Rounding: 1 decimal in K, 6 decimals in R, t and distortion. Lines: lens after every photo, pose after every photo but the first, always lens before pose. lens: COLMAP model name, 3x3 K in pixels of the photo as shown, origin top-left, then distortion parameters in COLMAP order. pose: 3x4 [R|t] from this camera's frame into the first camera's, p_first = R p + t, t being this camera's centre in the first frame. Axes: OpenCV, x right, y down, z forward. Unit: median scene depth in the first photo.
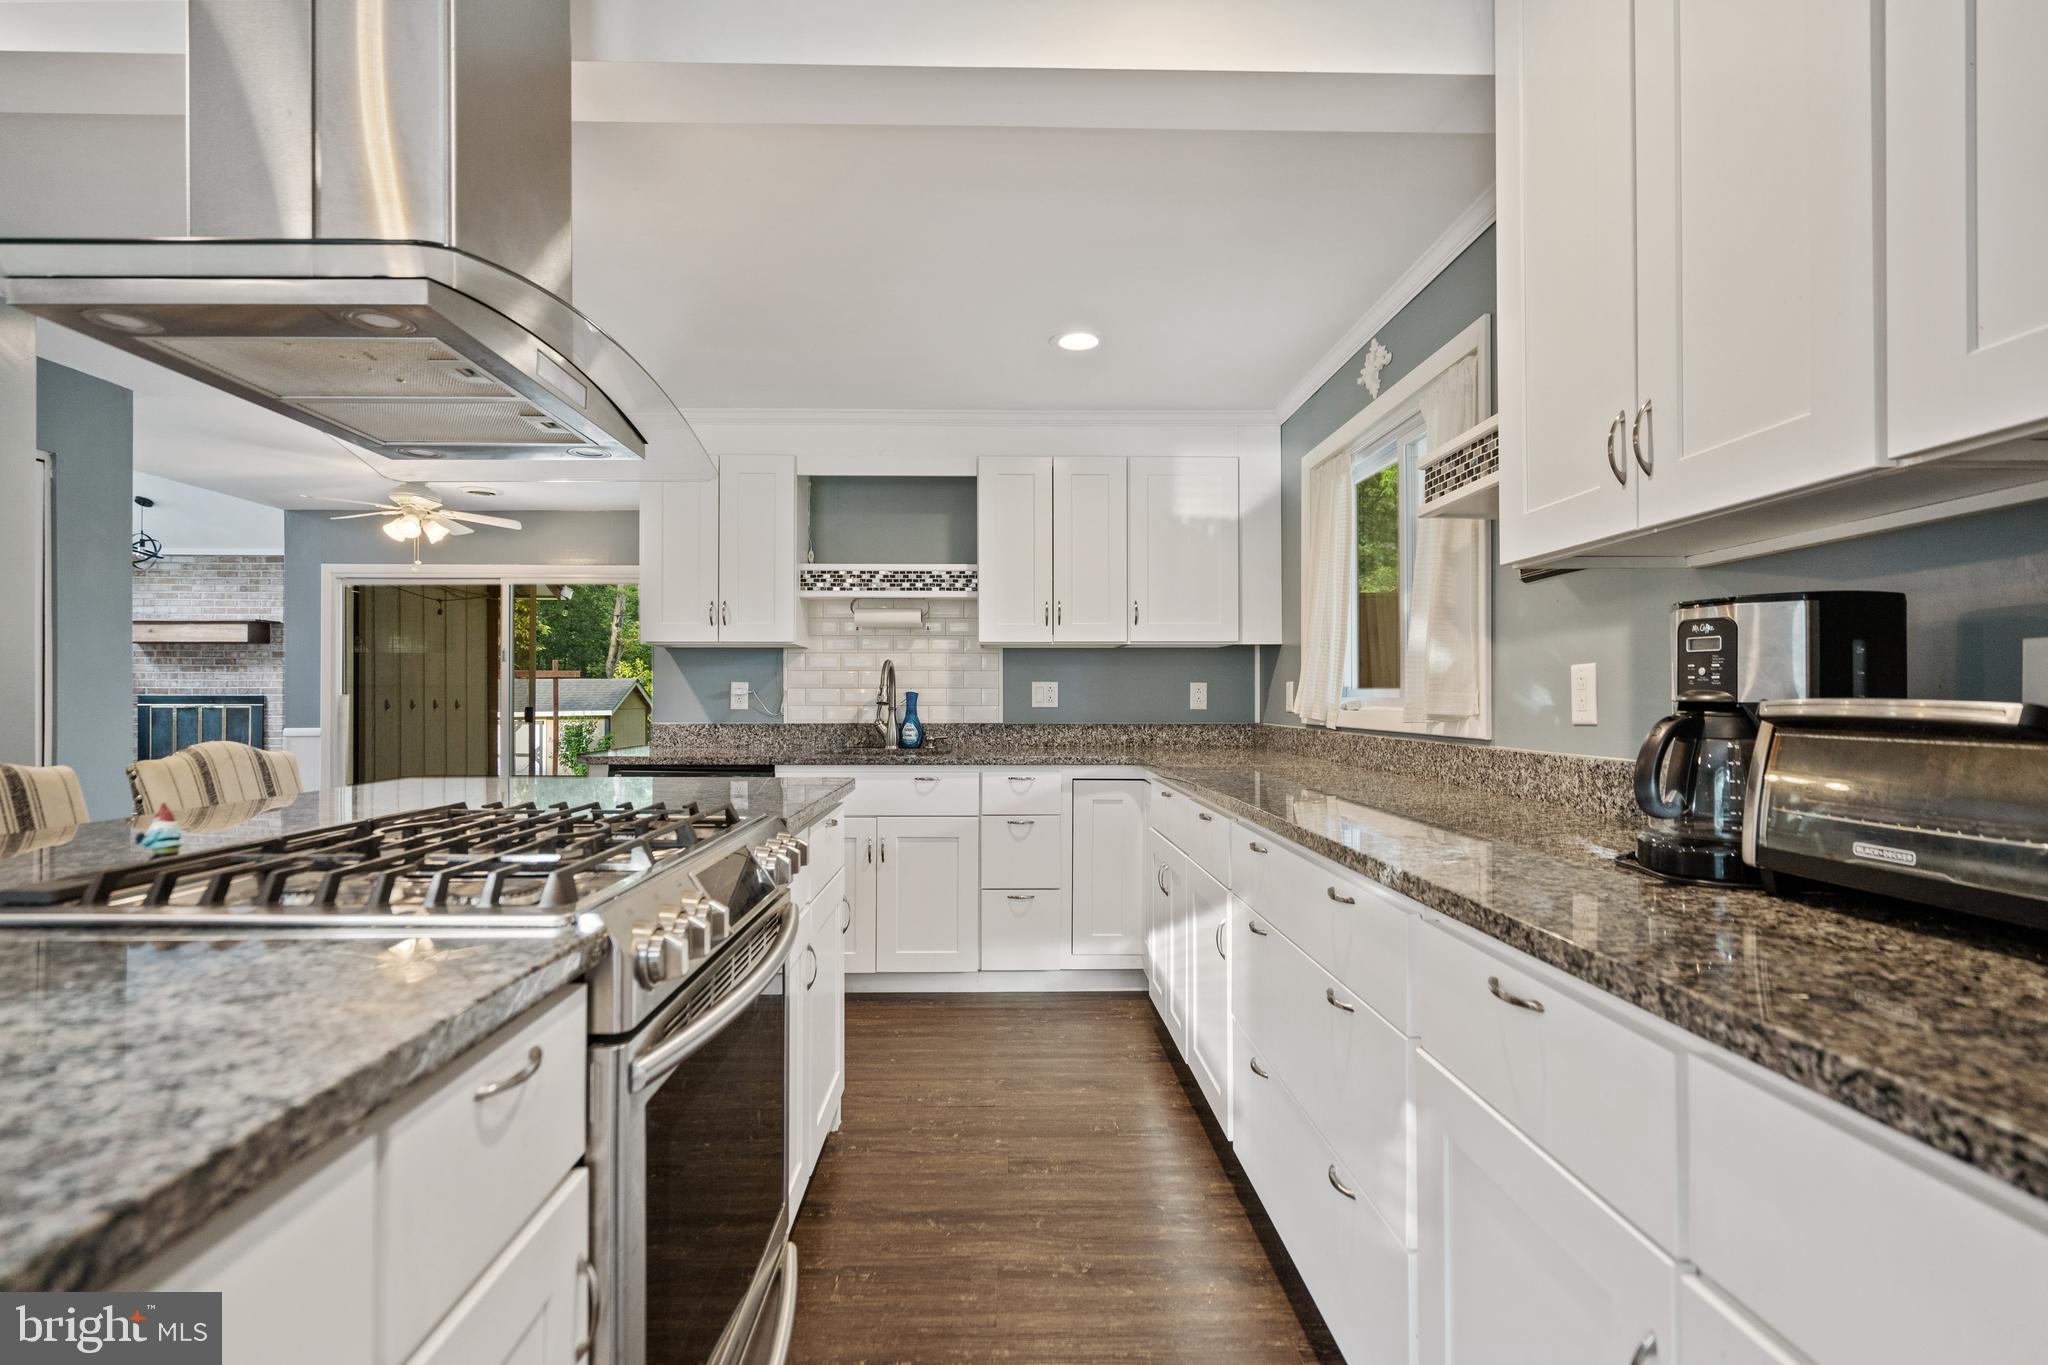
lens RADIAL K [[937.6, 0, 1024.0], [0, 937.6, 682.5], [0, 0, 1]] dist [-0.006733, 0.000183]
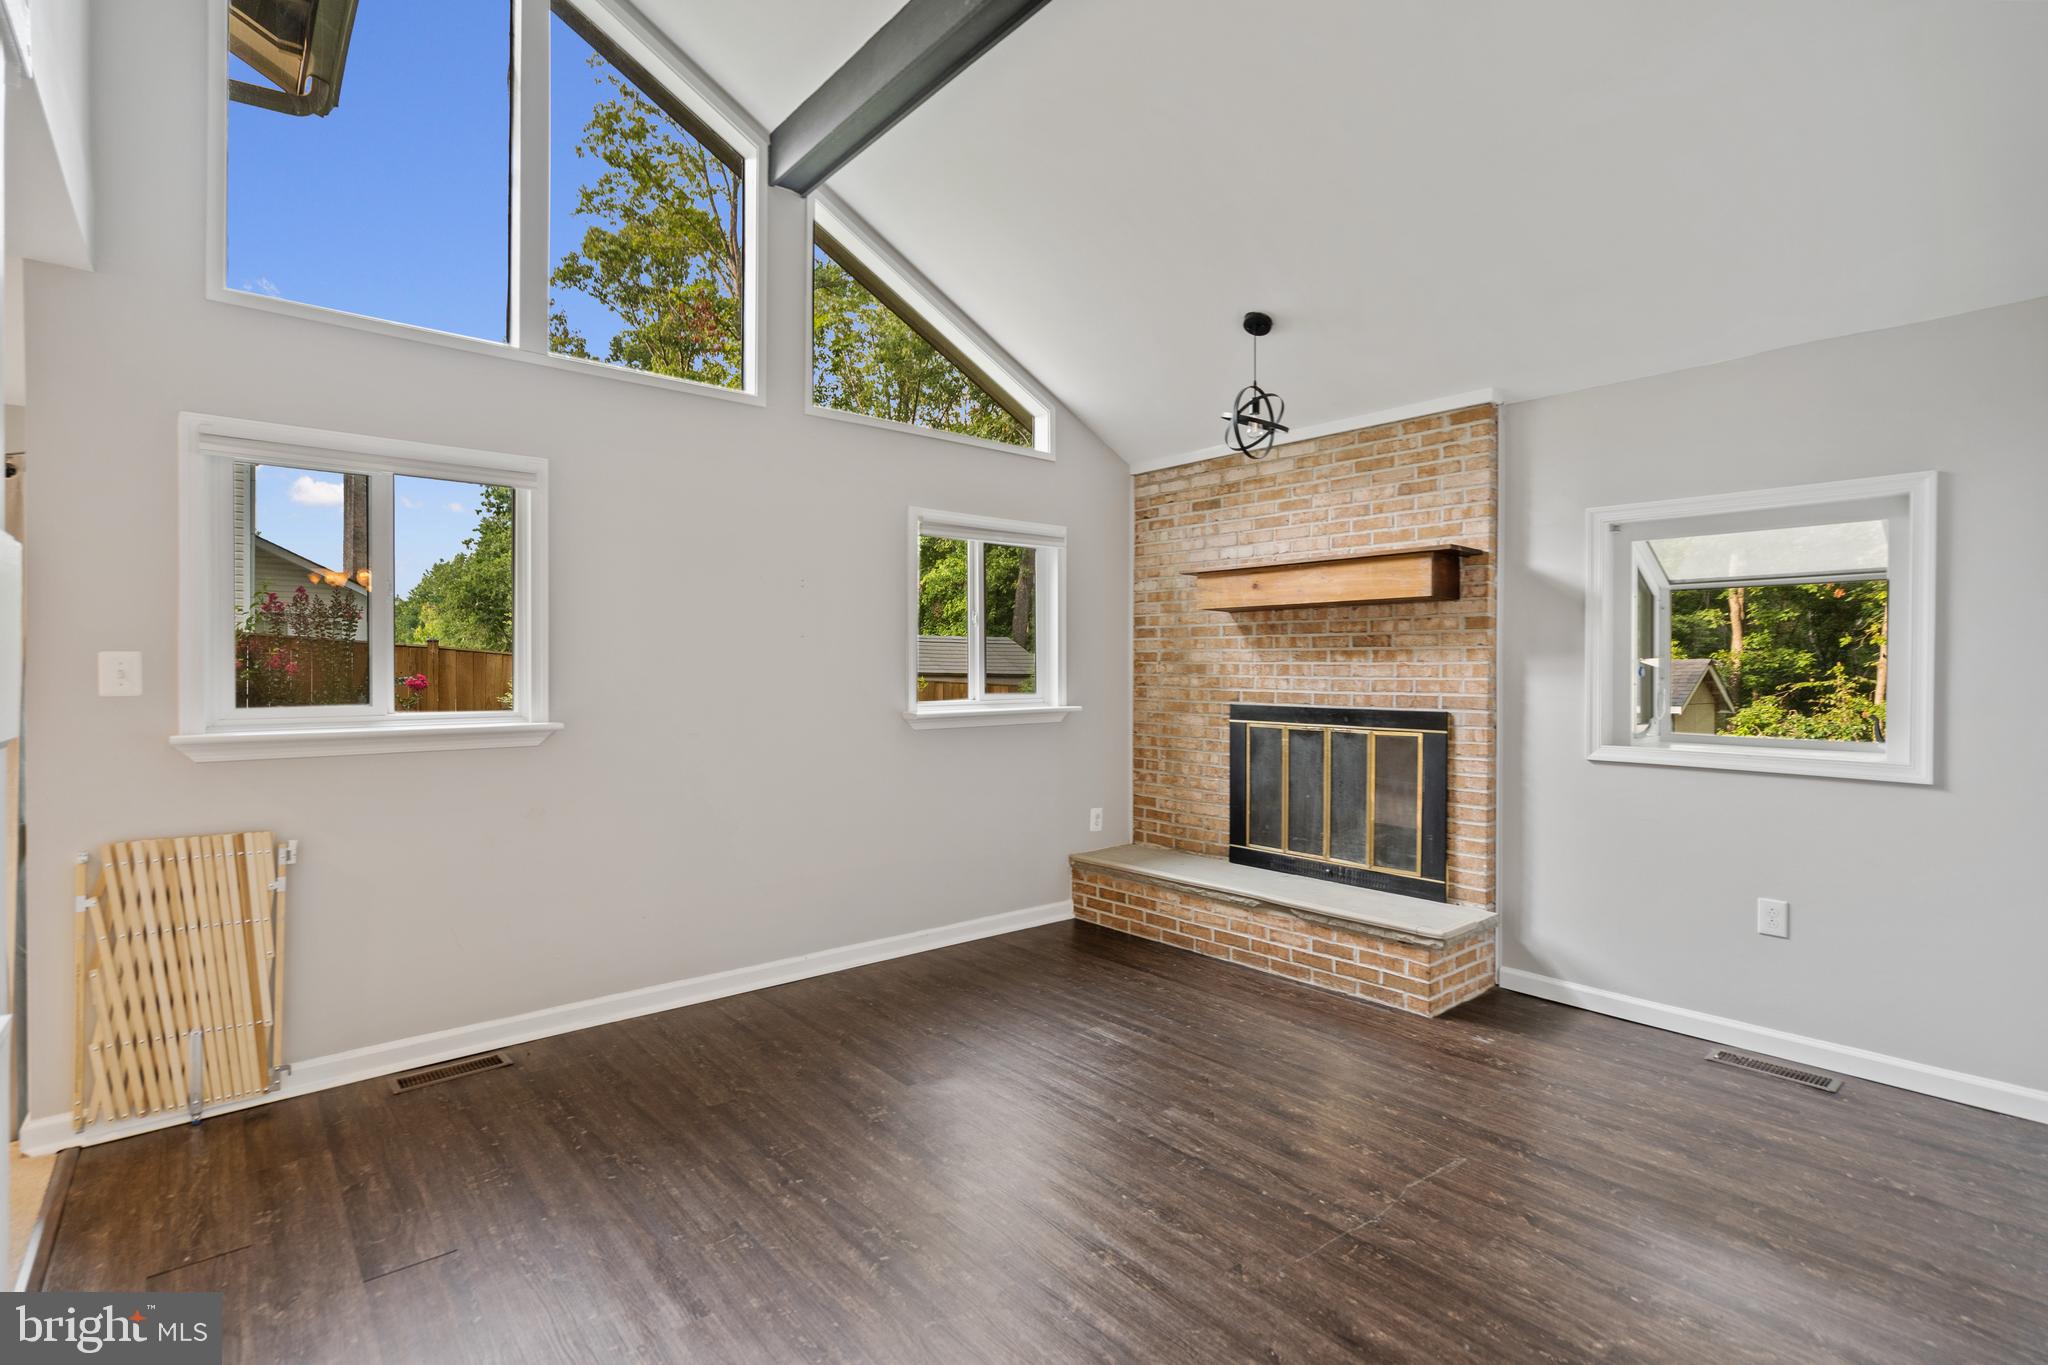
lens RADIAL K [[953.9, 0, 1014.5], [0, 953.9, 680.0], [0, 0, 1]] dist [0.003775, 0.000276]
pose [[0.627229, 0.011176, -0.778755, -1.218065], [0.005142, 0.999816, 0.018490, -0.025275], [0.778818, -0.015602, 0.627056, 1.120668]]
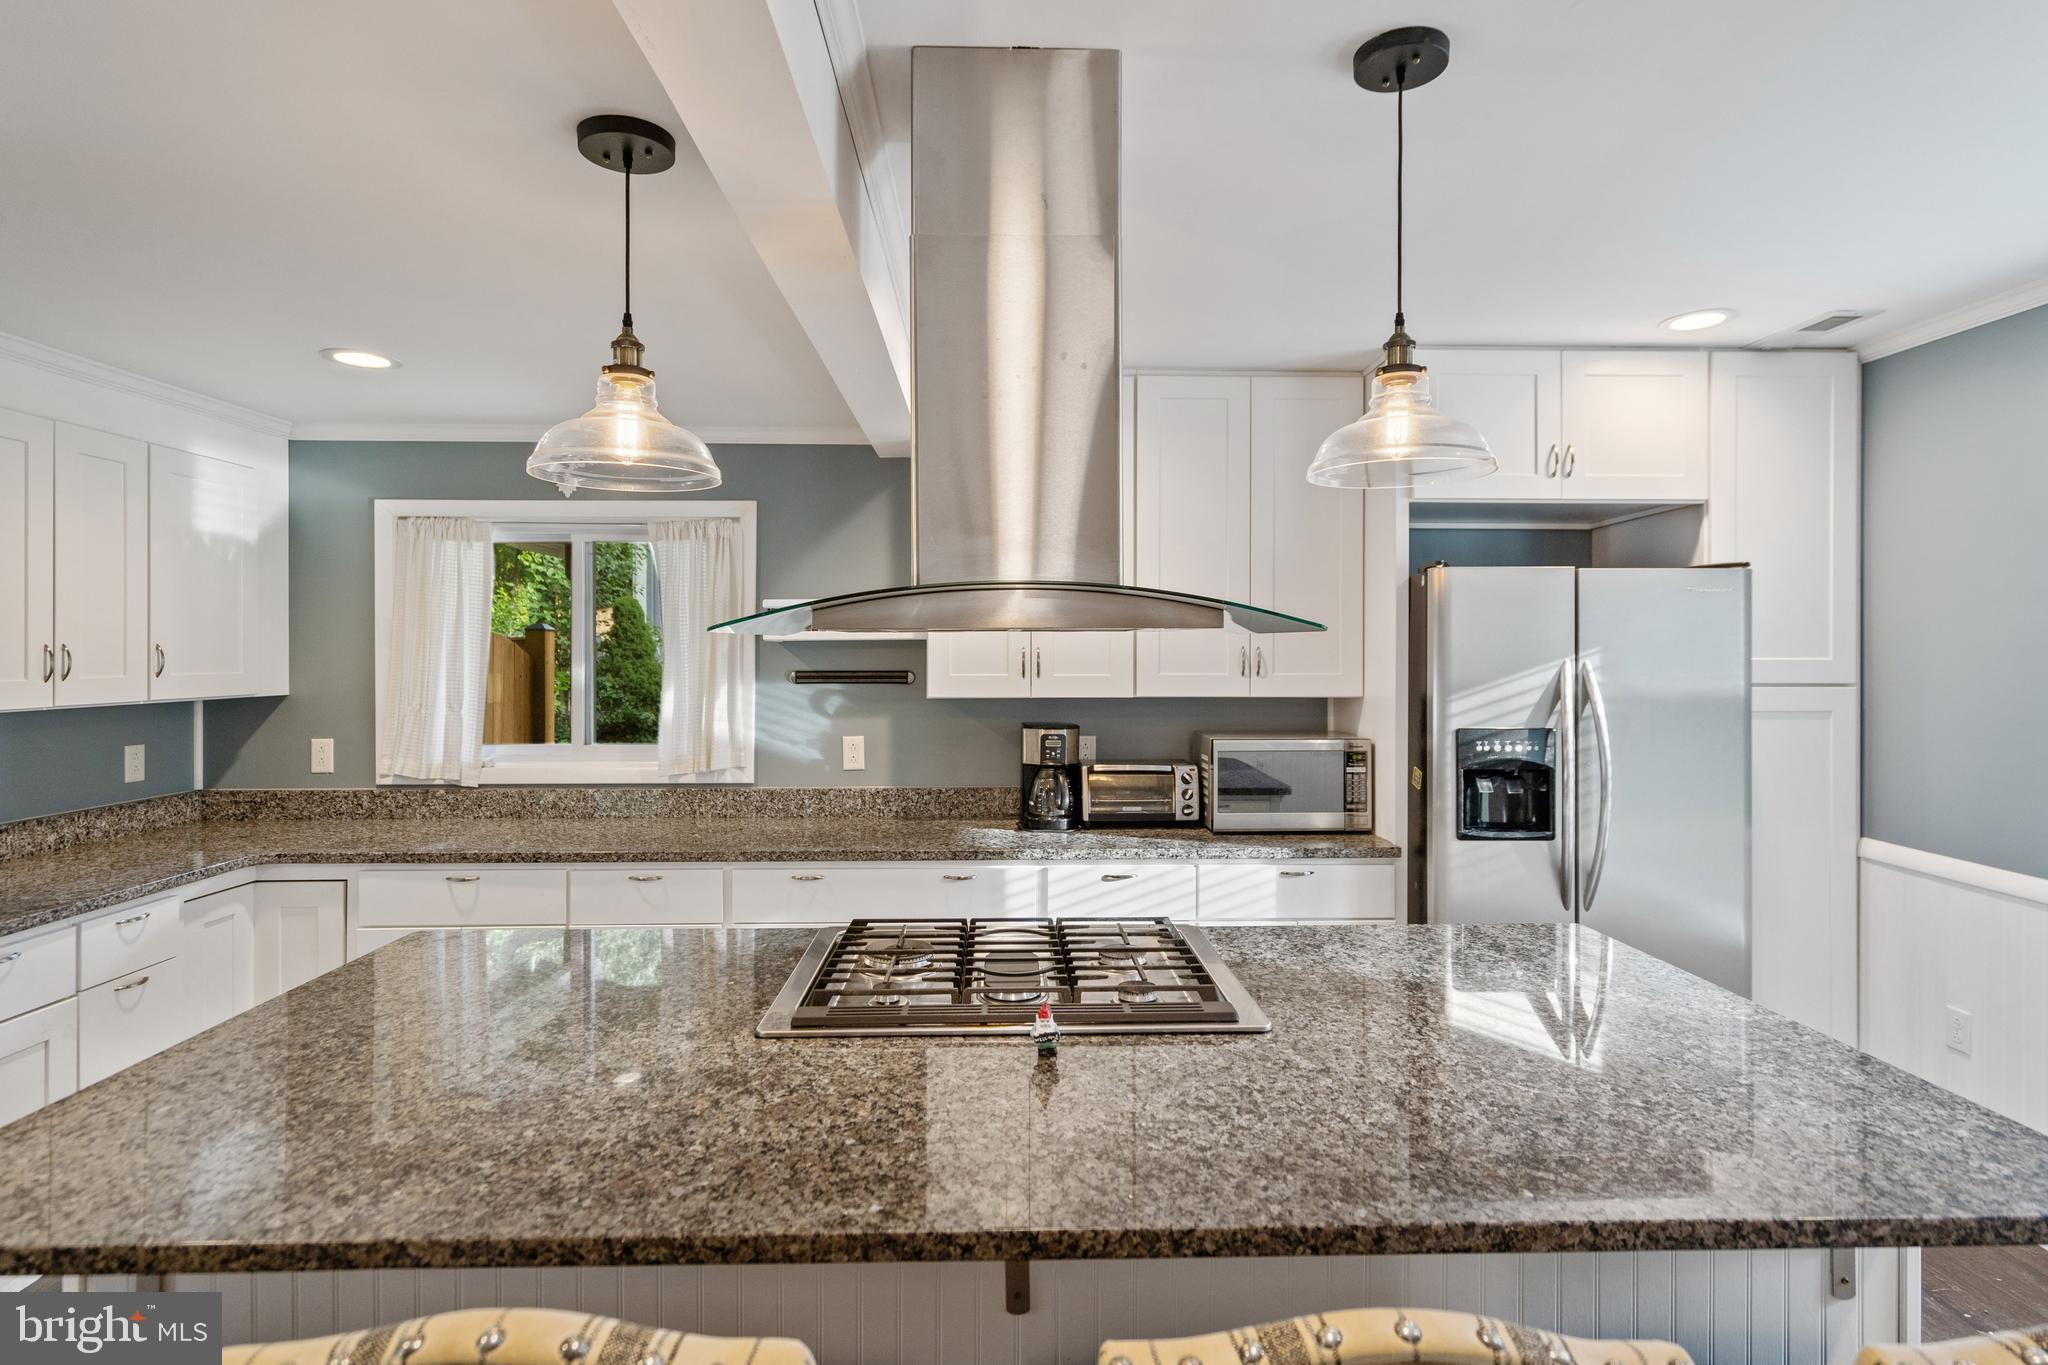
lens RADIAL K [[1036.9, 0, 1021.5], [0, 1036.9, 651.5], [0, 0, 1]] dist [0.002028, 0.000387]
pose [[0.000312, 0.002045, 0.999998, -0.642501], [-0.016392, 0.999864, -0.002039, -0.084614], [-0.999866, -0.016392, 0.000346, 0.309472]]
